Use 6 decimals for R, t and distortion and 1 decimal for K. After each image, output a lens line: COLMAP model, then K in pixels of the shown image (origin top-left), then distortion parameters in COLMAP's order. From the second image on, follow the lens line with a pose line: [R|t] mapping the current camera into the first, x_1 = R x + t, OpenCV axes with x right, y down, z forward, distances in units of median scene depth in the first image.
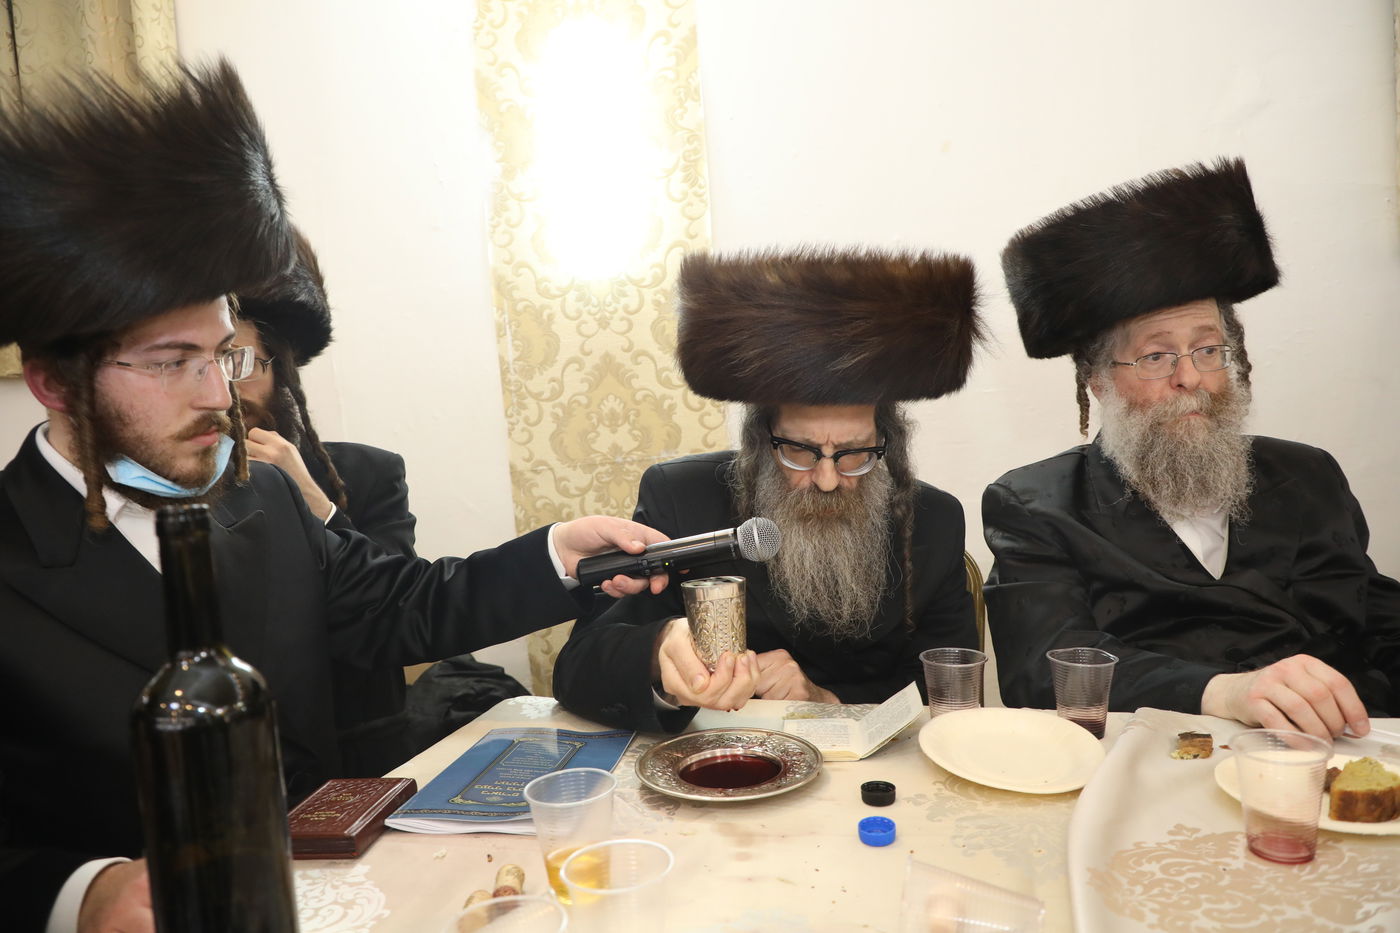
lens RADIAL K [[934.4, 0, 691.3], [0, 934.4, 516.4], [0, 0, 1]] dist [-0.089294, 0.040872]
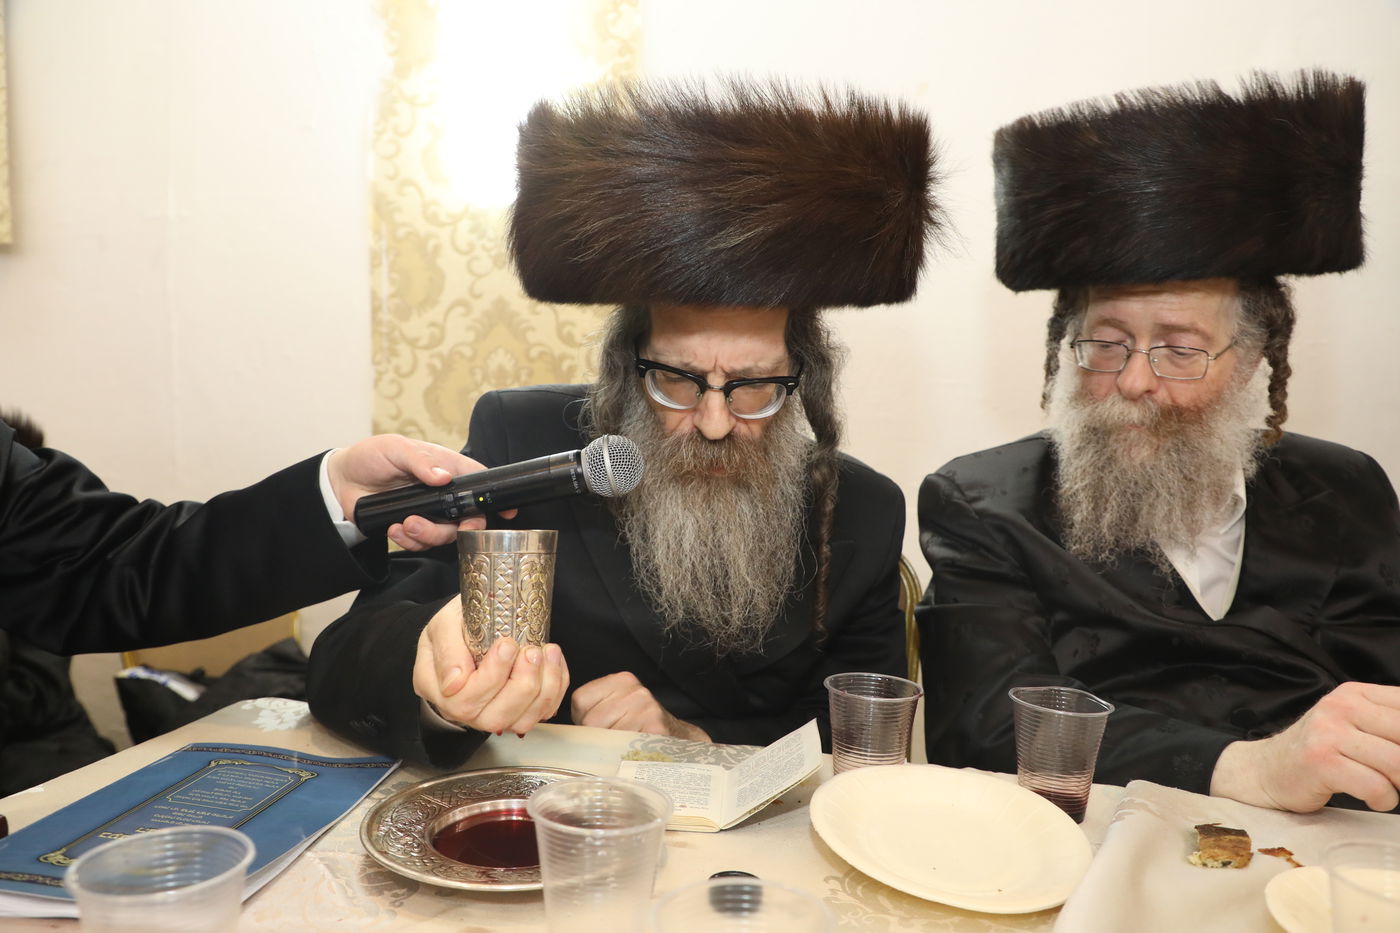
lens RADIAL K [[974.0, 0, 703.8], [0, 974.0, 514.1], [0, 0, 1]] dist [-0.041720, 0.001782]
pose [[0.993285, 0.086286, 0.077063, 0.062666], [-0.084645, 0.996114, -0.024323, 0.036011], [-0.078862, 0.017637, 0.996730, 0.198628]]
